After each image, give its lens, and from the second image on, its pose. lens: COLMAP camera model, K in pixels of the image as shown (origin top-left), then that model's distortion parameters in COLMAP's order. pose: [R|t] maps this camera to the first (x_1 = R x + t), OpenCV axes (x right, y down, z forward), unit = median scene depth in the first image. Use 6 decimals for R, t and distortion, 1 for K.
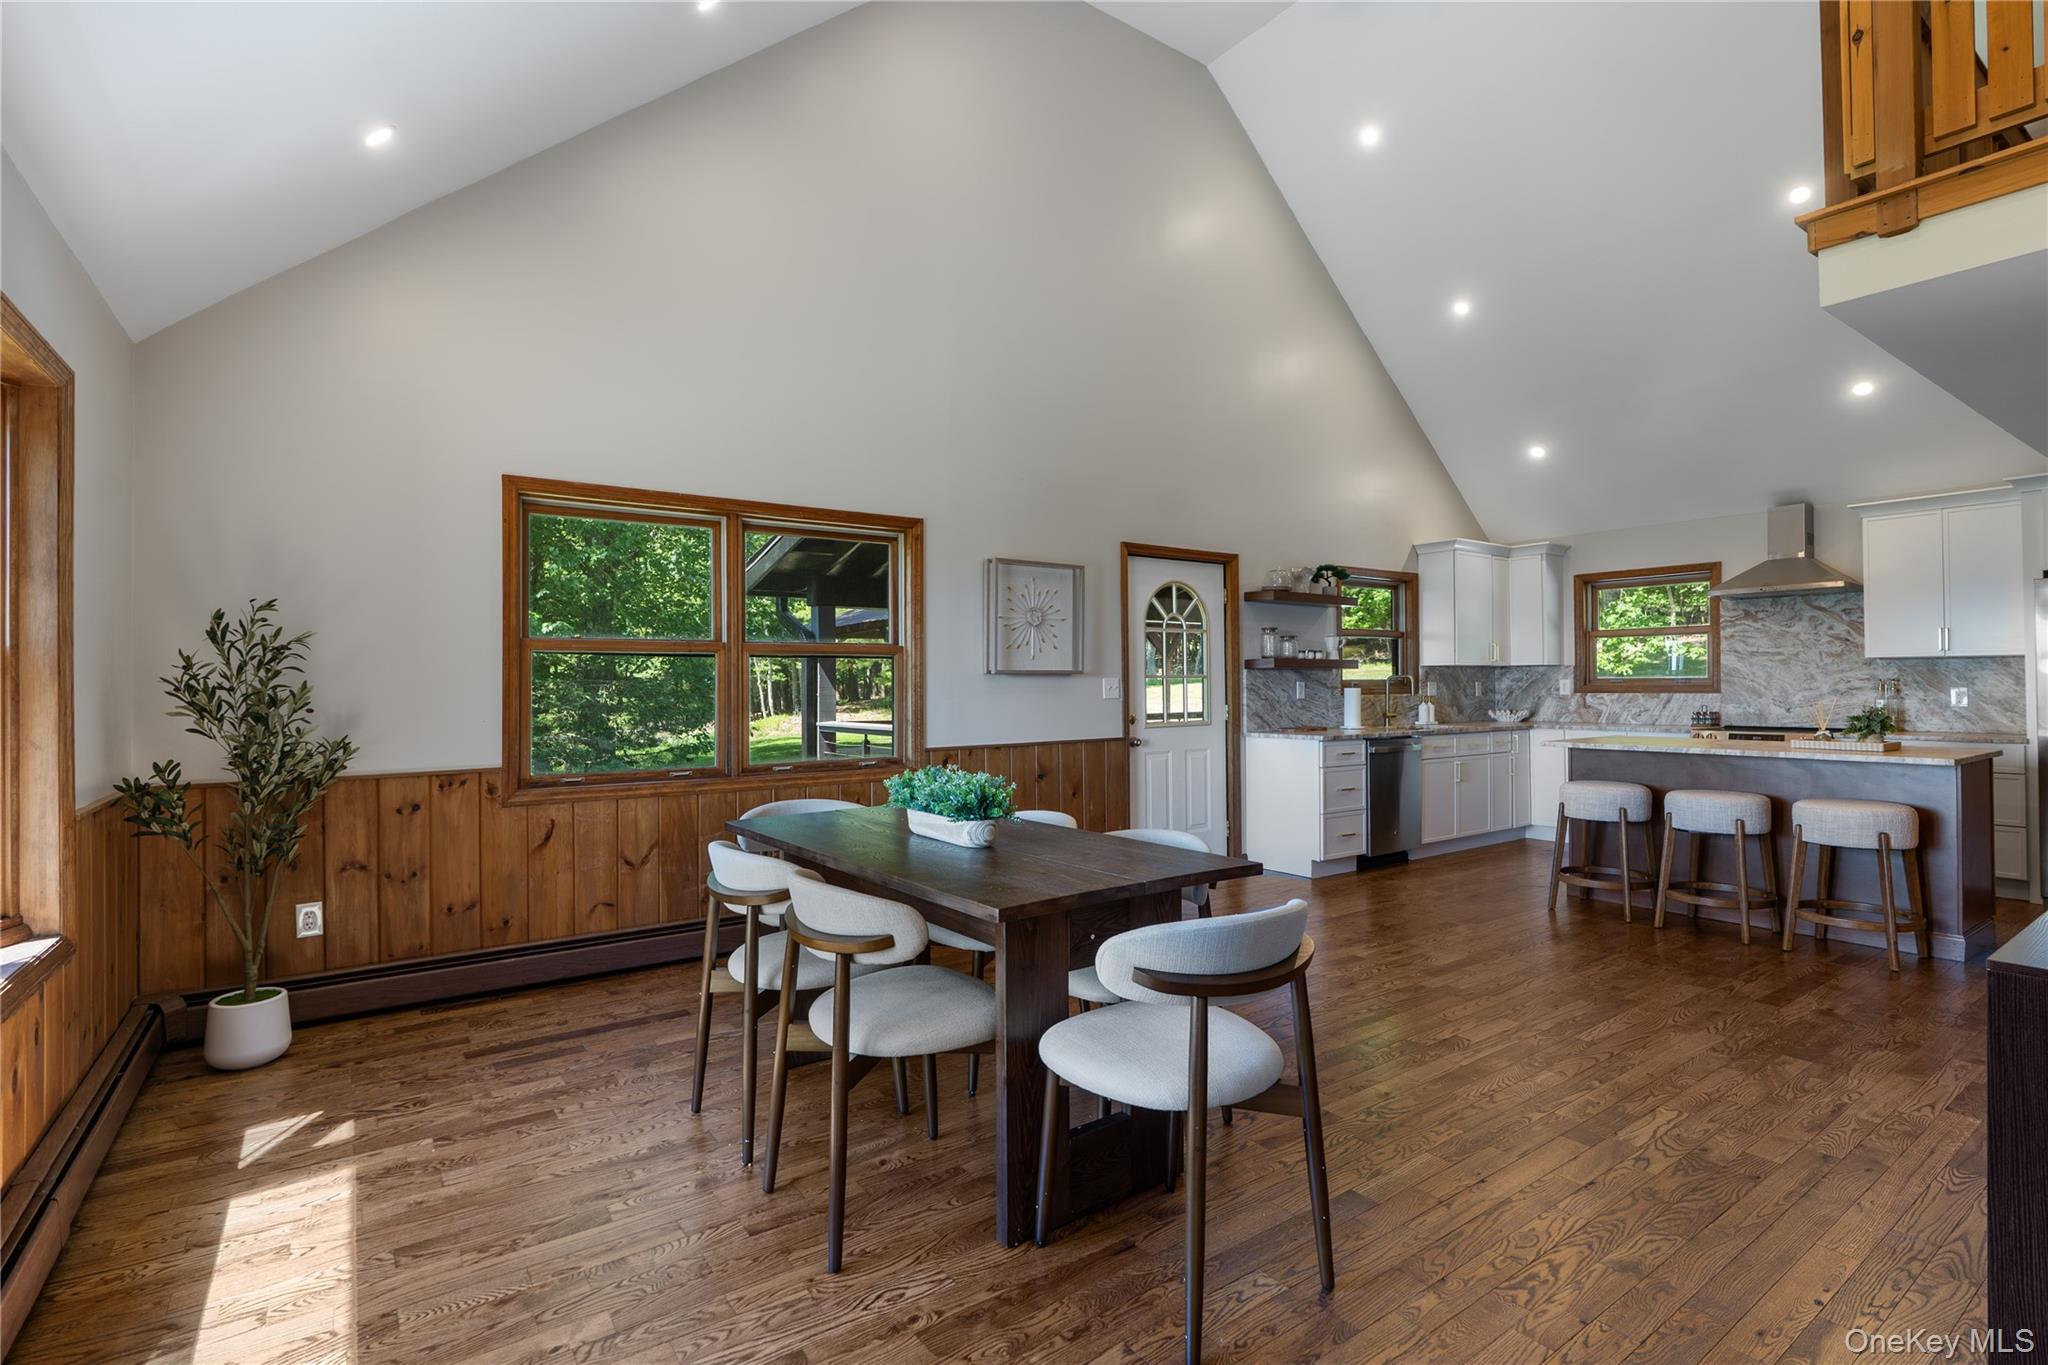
lens RADIAL K [[934.4, 0, 1030.7], [0, 934.4, 672.9], [0, 0, 1]] dist [-0.007630, 0.001537]
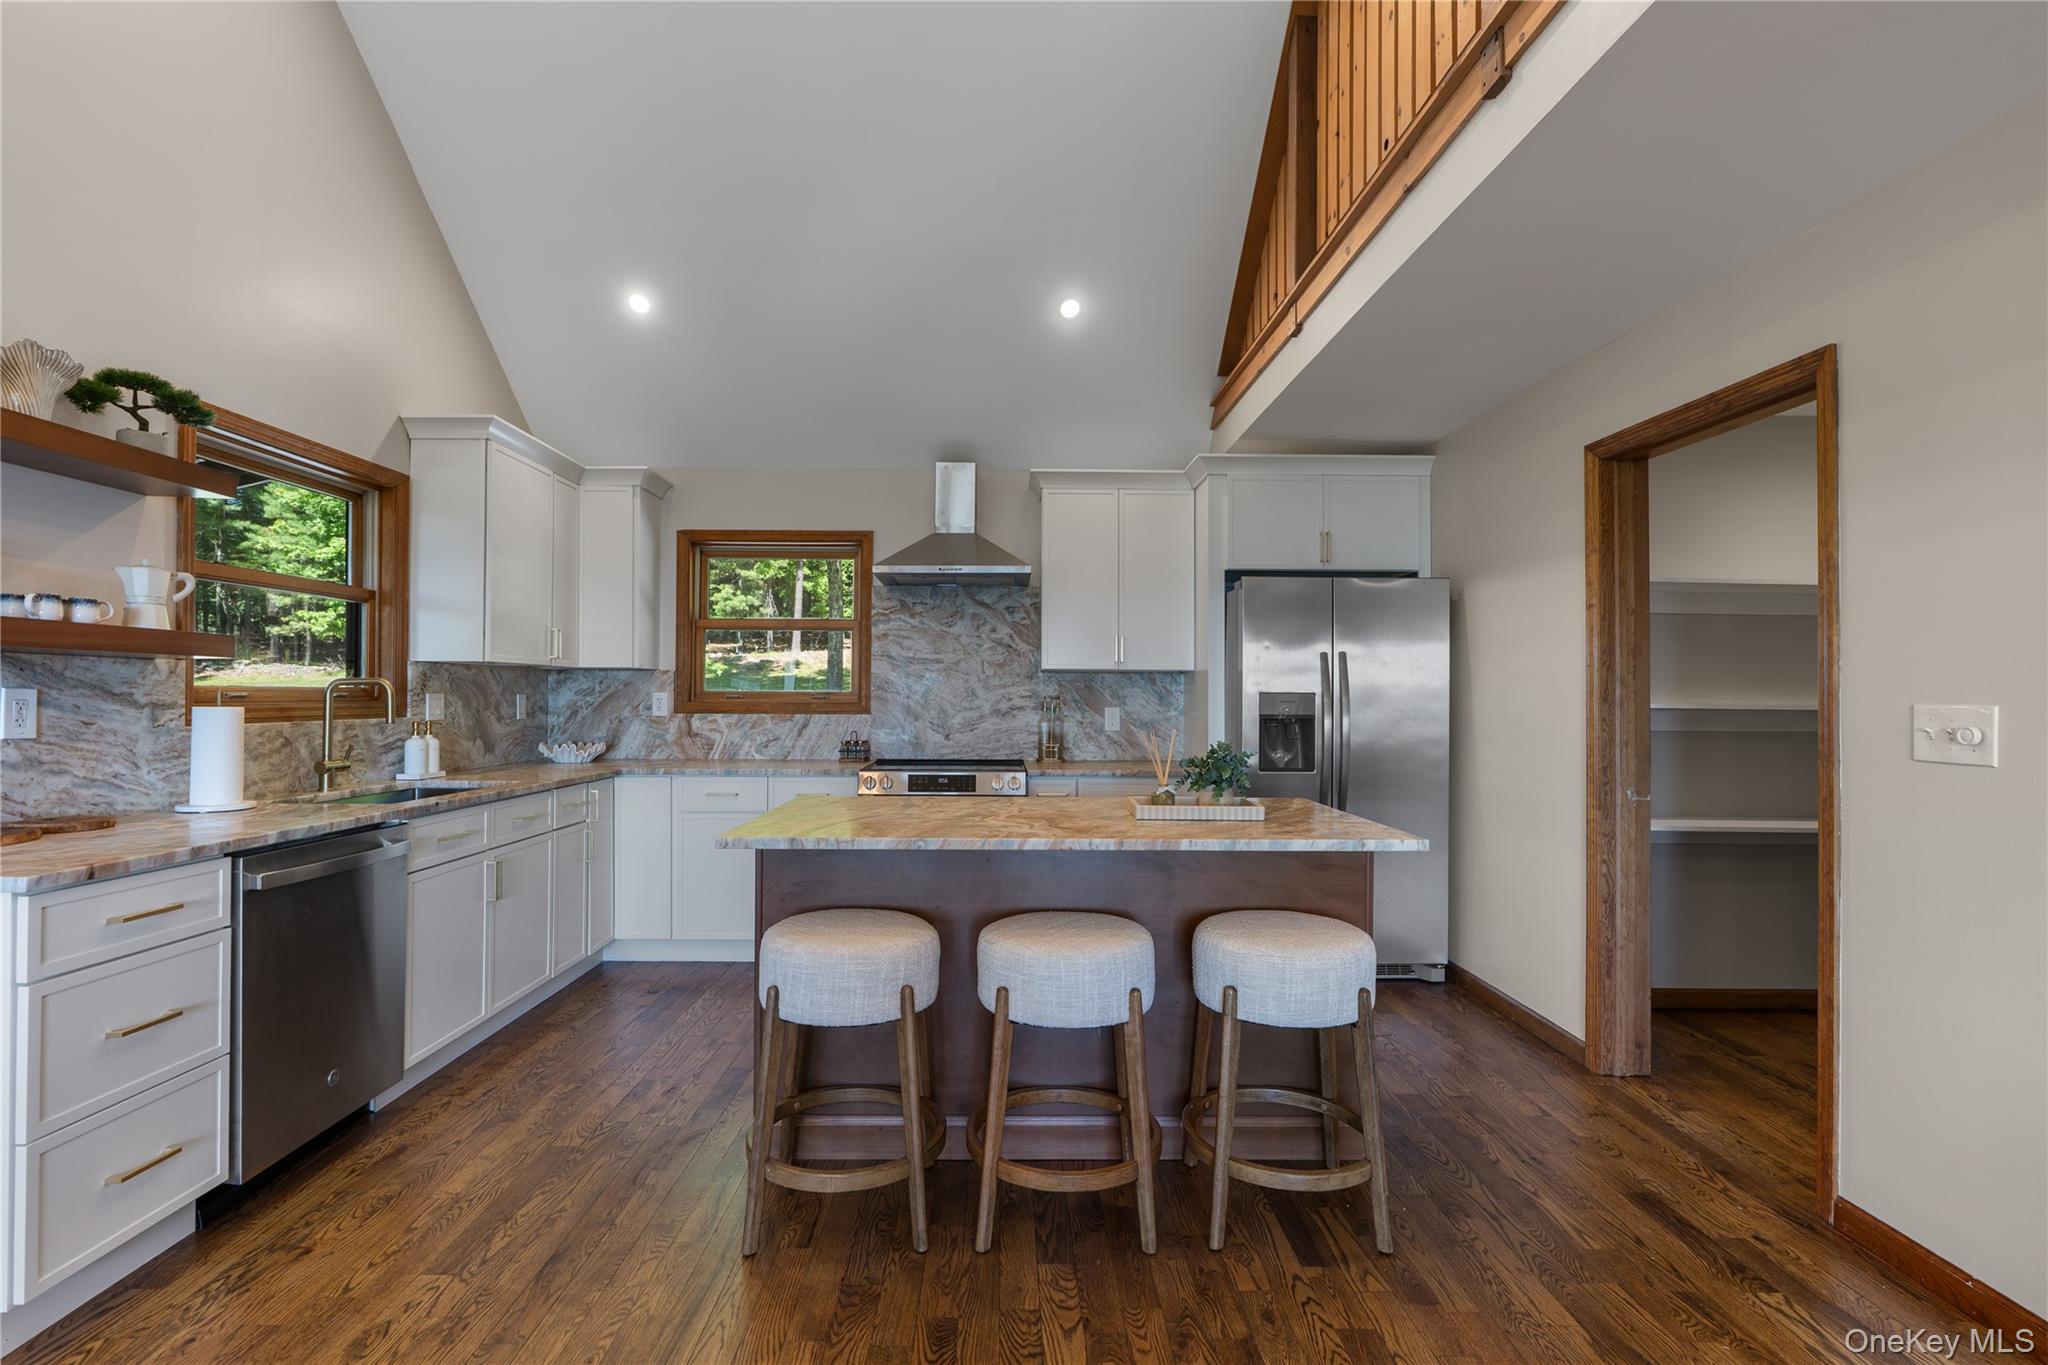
lens RADIAL K [[934.4, 0, 1016.4], [0, 934.4, 691.0], [0, 0, 1]] dist [-0.007630, 0.001537]
pose [[0.566244, 0.014266, 0.824114, 0.211132], [-0.018595, 0.999817, -0.004531, 0.005182], [-0.824028, -0.012759, 0.566405, 0.498692]]
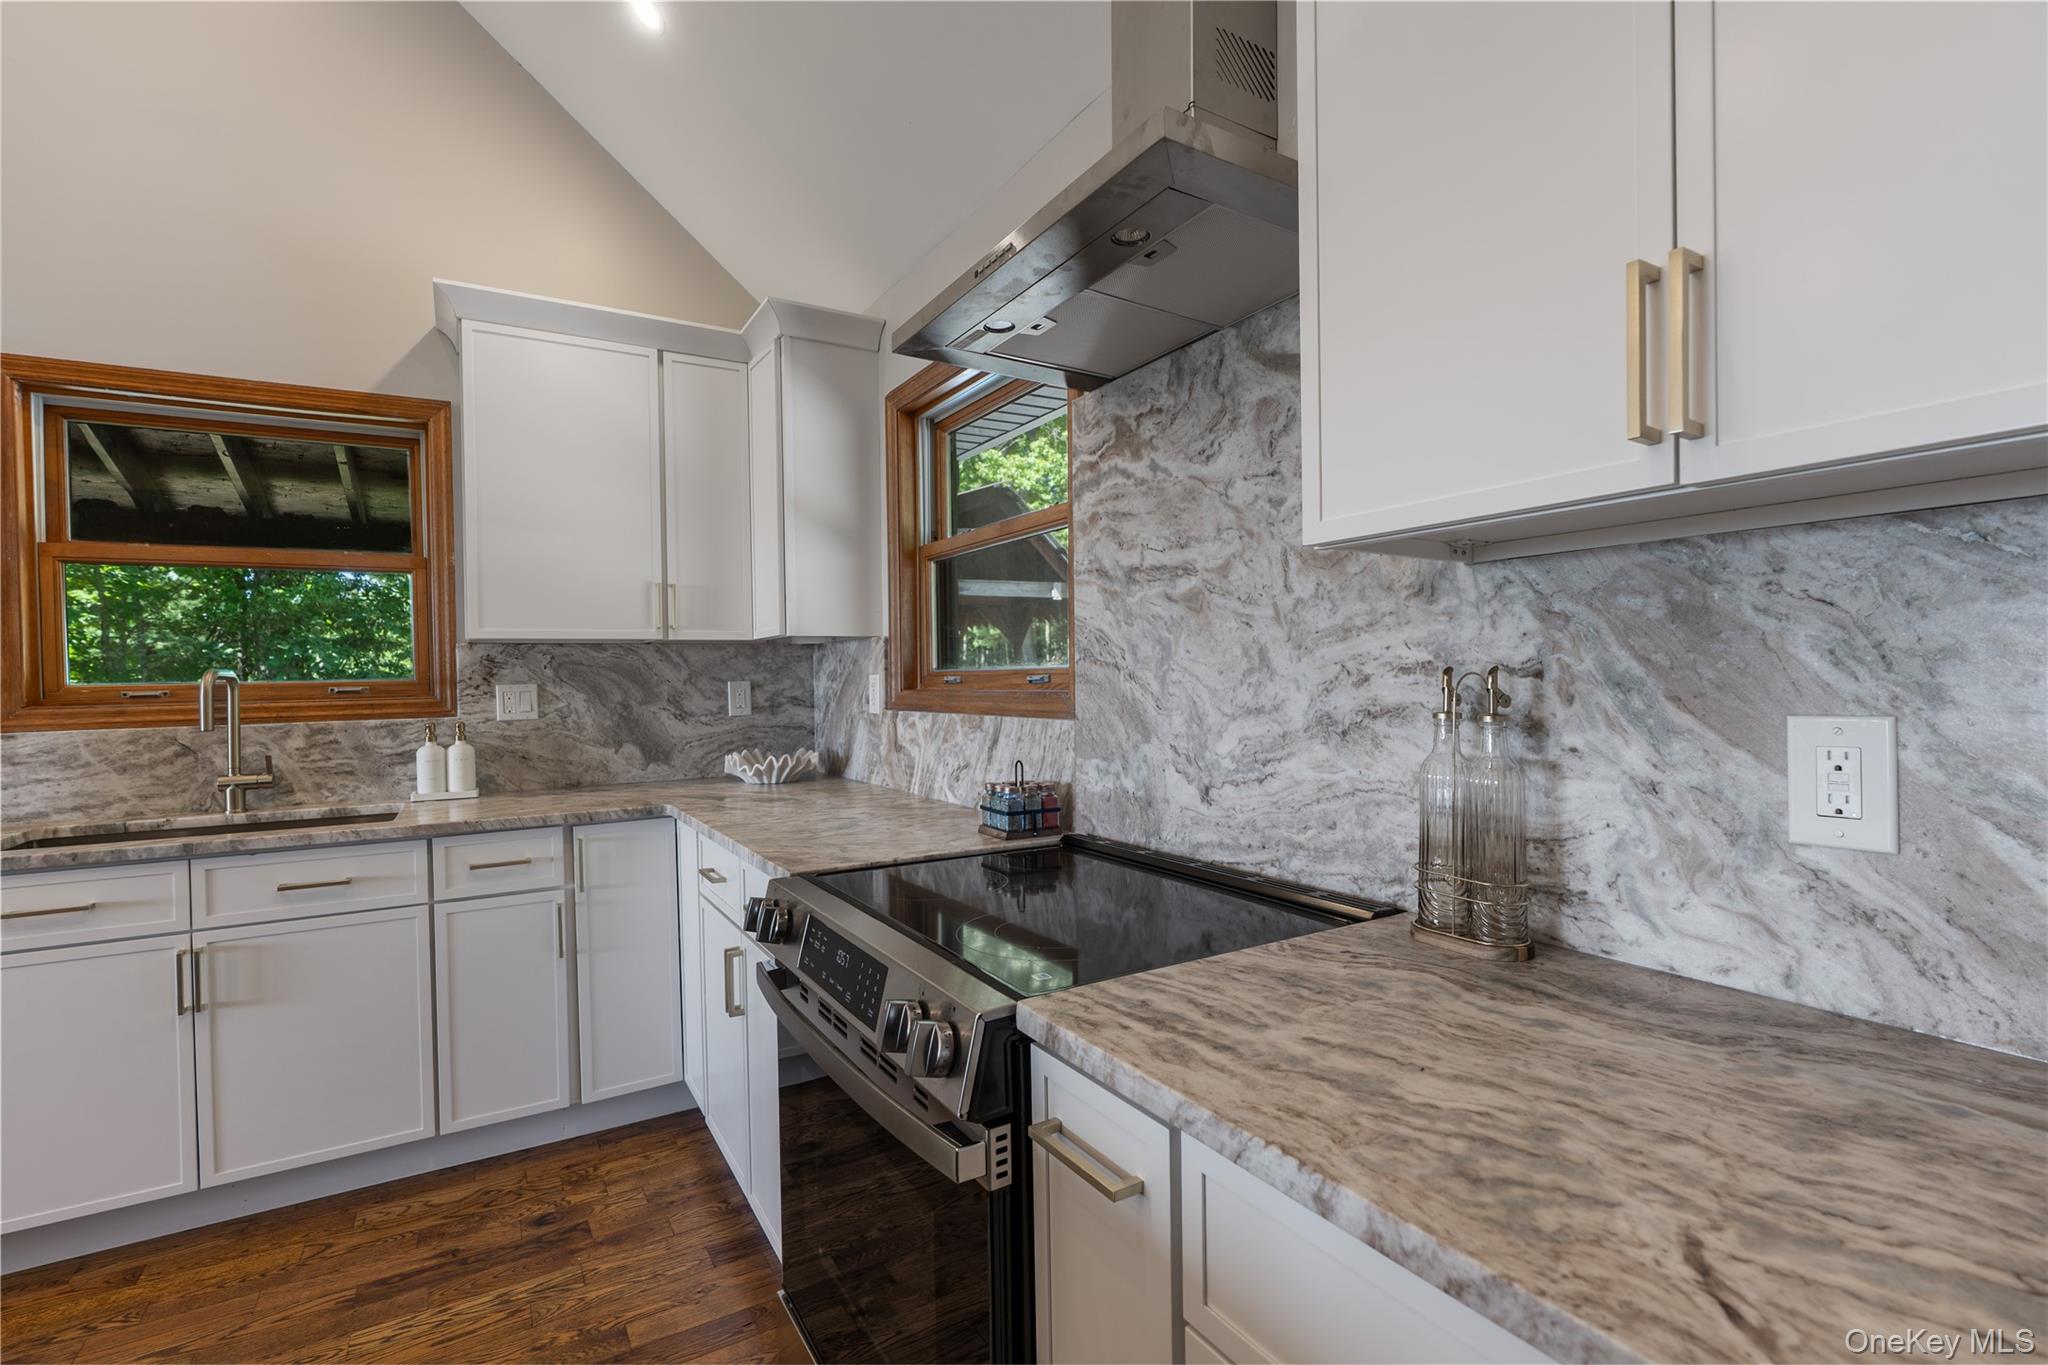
lens RADIAL K [[934.4, 0, 988.9], [0, 934.4, 686.3], [0, 0, 1]] dist [-0.007630, 0.001537]
pose [[0.995980, -0.010713, -0.088936, 0.737912], [0.012818, 0.999650, 0.023138, 0.004374], [0.088657, -0.024185, 0.995769, 0.705971]]
